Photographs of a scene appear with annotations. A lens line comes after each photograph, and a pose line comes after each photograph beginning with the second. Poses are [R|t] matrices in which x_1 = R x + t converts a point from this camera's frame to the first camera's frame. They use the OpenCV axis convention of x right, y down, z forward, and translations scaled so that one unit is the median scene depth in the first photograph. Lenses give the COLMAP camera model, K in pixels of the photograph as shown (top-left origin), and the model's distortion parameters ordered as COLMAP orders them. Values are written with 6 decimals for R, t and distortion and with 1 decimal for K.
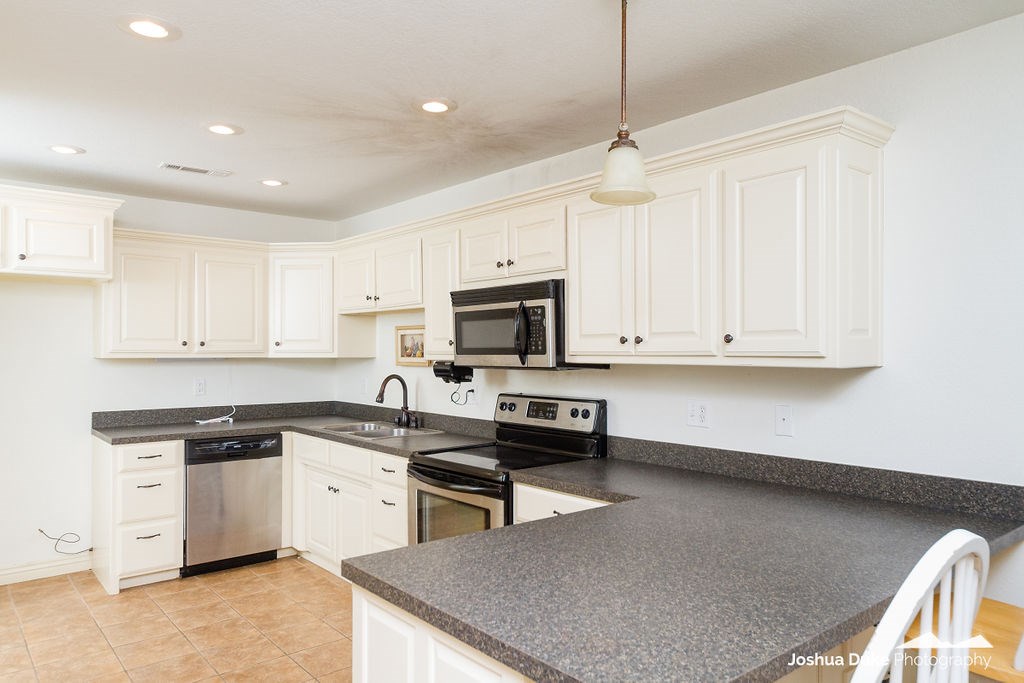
lens RADIAL K [[692.7, 0, 512.1], [0, 692.7, 352.0], [0, 0, 1]] dist [0.001488, -0.000008]
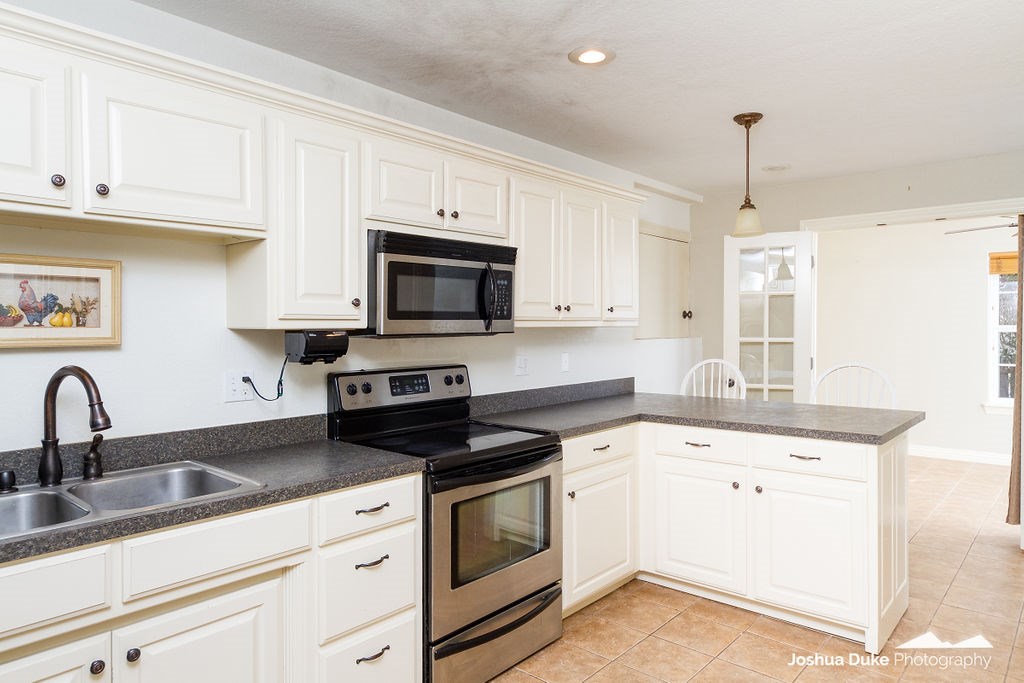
lens RADIAL K [[656.2, 0, 512.0], [0, 656.2, 341.5], [0, 0, 1]] dist [-0.001024, 0.000736]
pose [[-0.153291, -0.021634, 0.987944, -0.859453], [0.007920, 0.999701, 0.023120, 0.012893], [-0.988149, 0.011368, -0.153074, 1.083353]]
